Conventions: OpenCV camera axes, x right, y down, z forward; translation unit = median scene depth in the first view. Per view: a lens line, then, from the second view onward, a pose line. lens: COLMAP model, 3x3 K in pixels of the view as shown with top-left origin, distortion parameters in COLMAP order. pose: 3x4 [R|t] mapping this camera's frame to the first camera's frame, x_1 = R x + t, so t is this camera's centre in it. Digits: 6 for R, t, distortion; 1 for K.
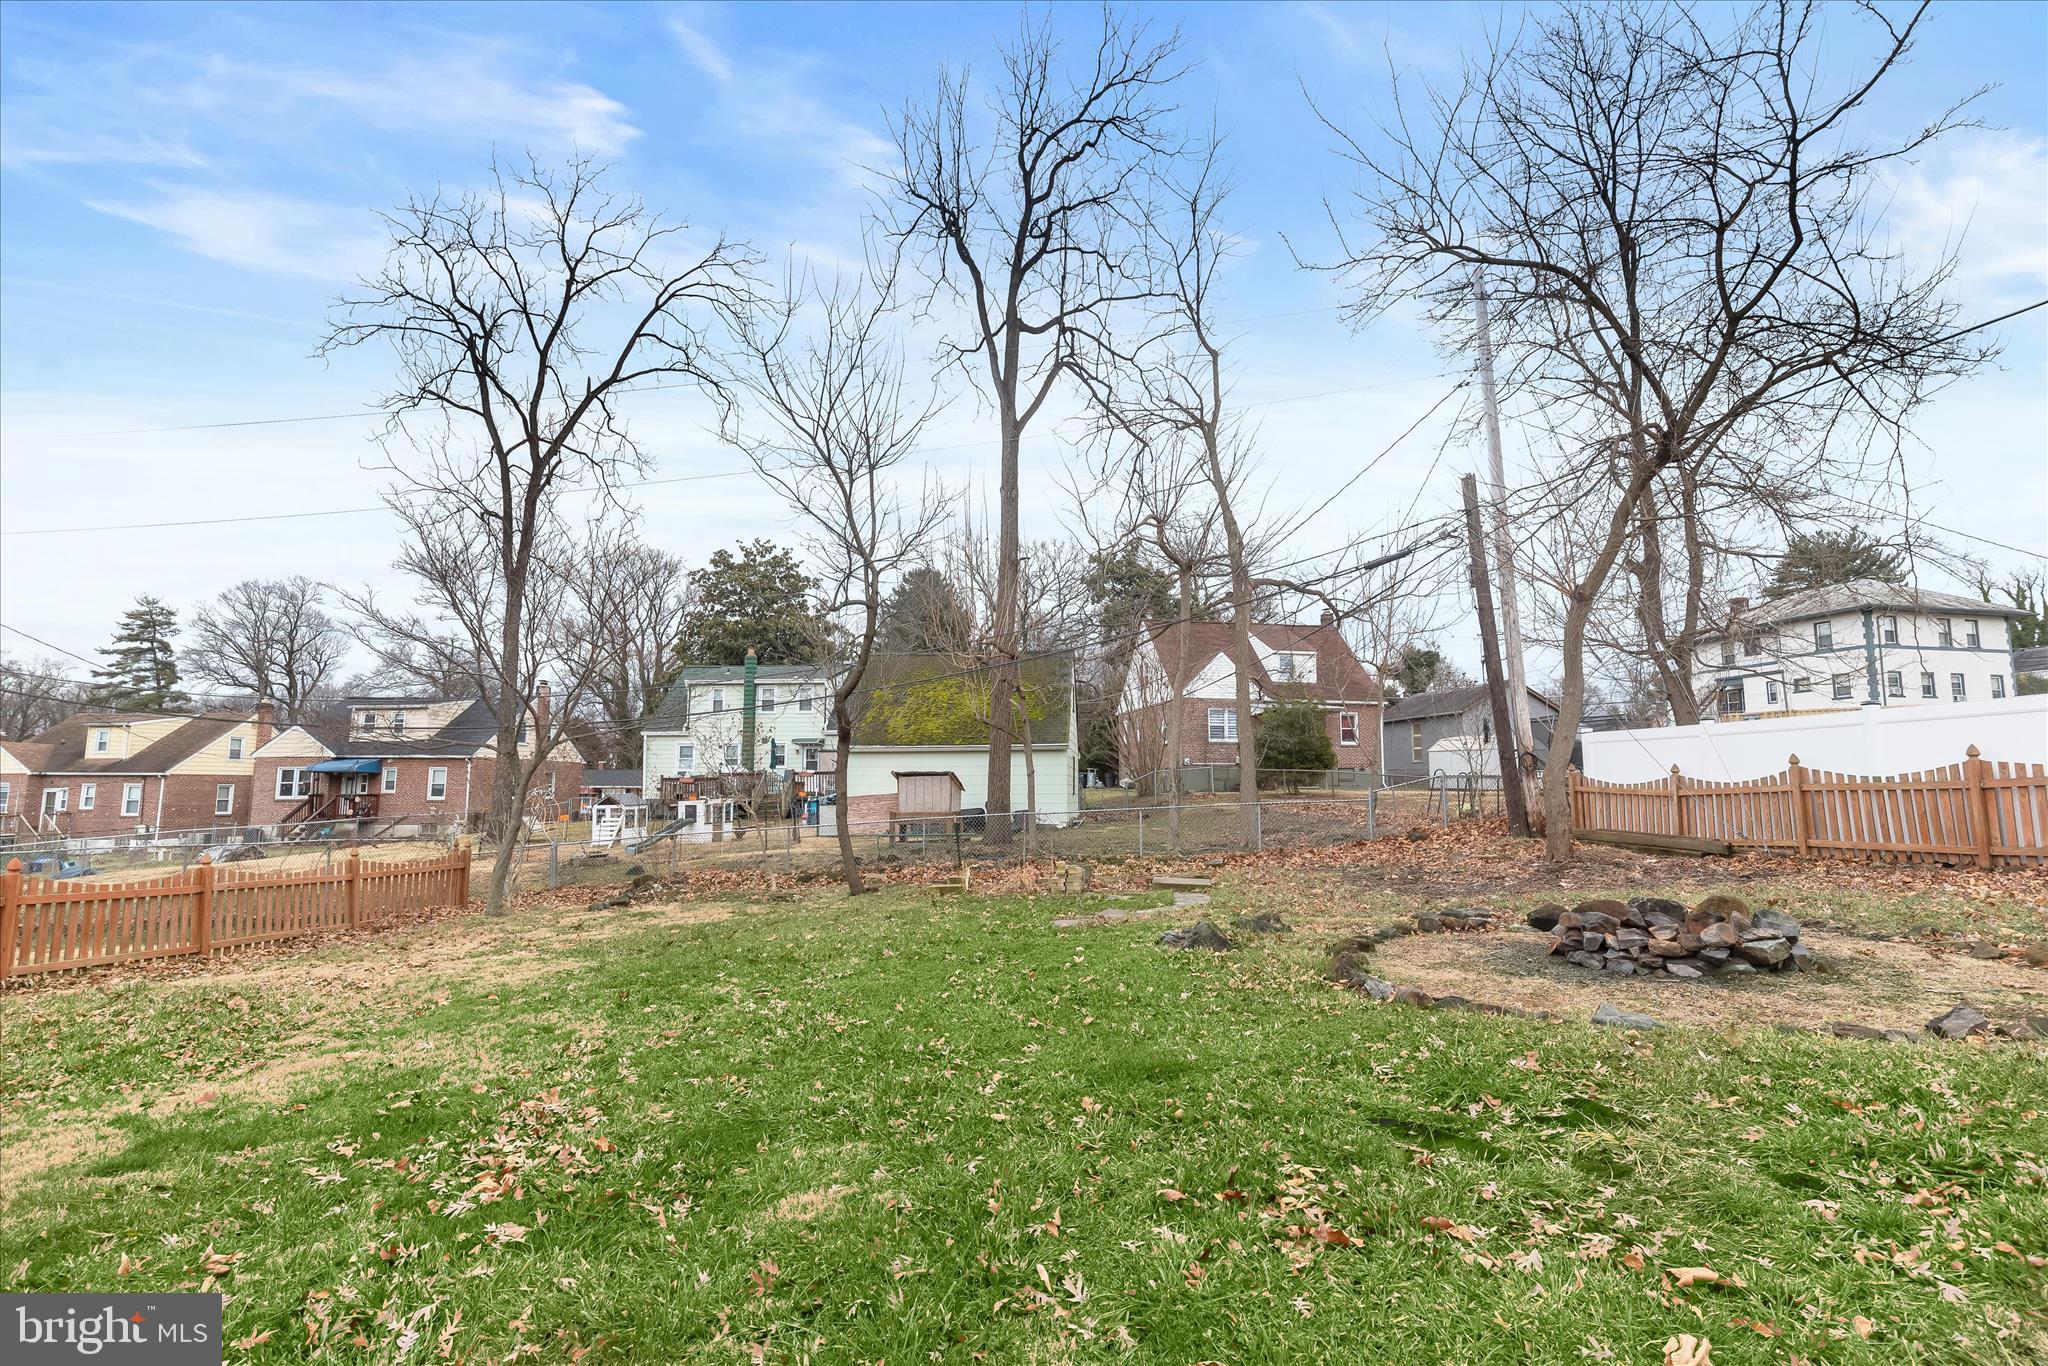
lens RADIAL K [[974.4, 0, 1031.0], [0, 974.4, 667.1], [0, 0, 1]] dist [-0.004379, 0.003983]
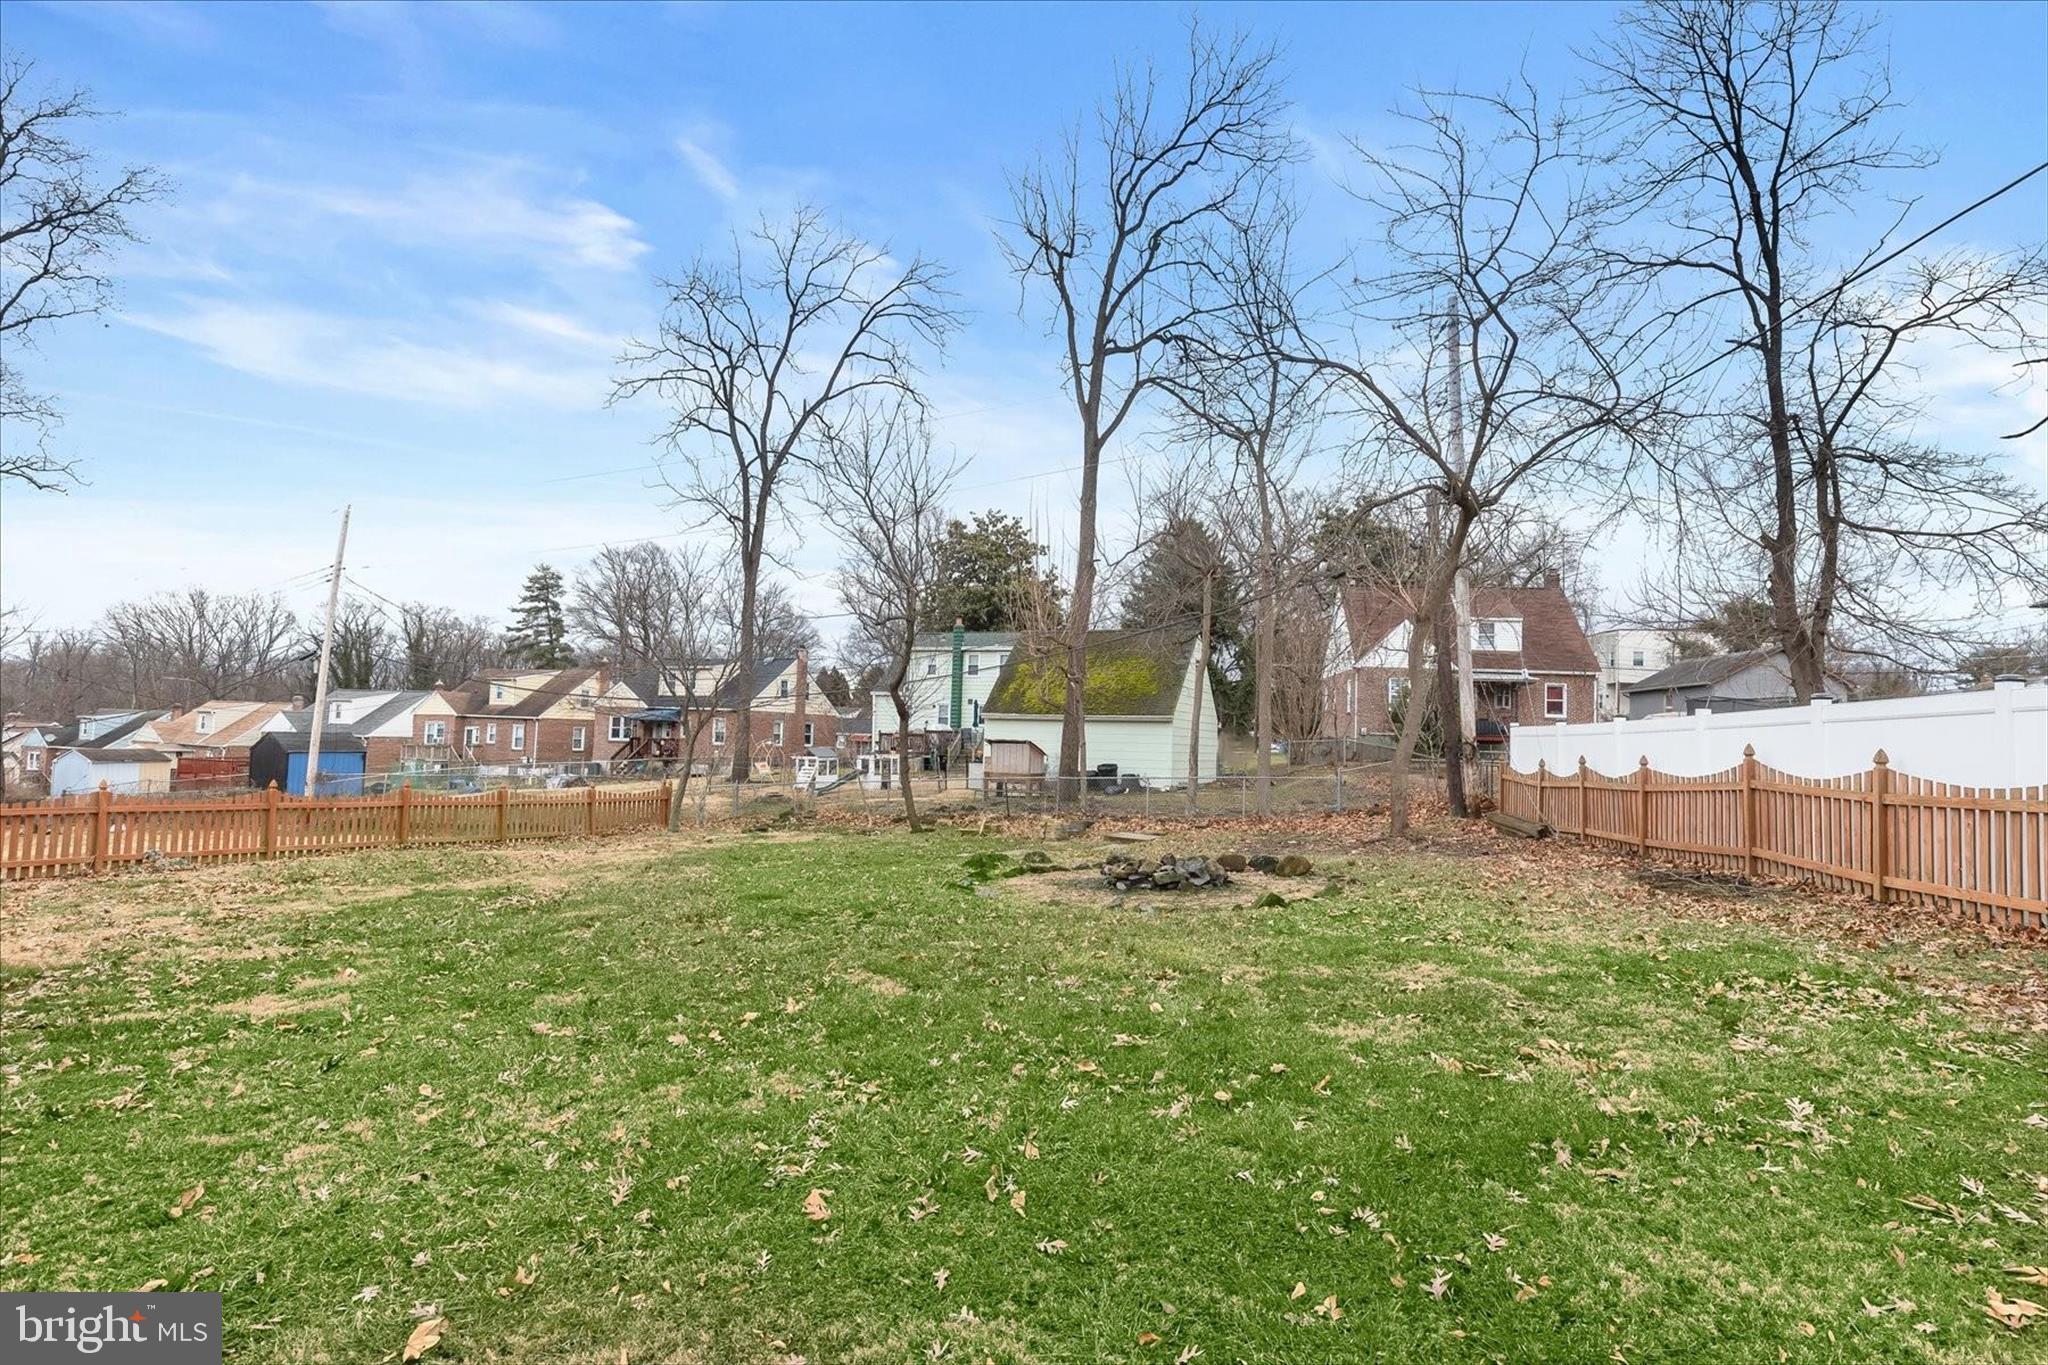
lens RADIAL K [[1048.6, 0, 1023.2], [0, 1048.6, 661.6], [0, 0, 1]] dist [-0.000096, 0.000490]
pose [[0.950184, 0.008463, -0.311574, 0.160340], [0.006204, 0.998920, 0.046054, -0.025994], [0.311627, -0.045692, 0.949105, -0.119993]]
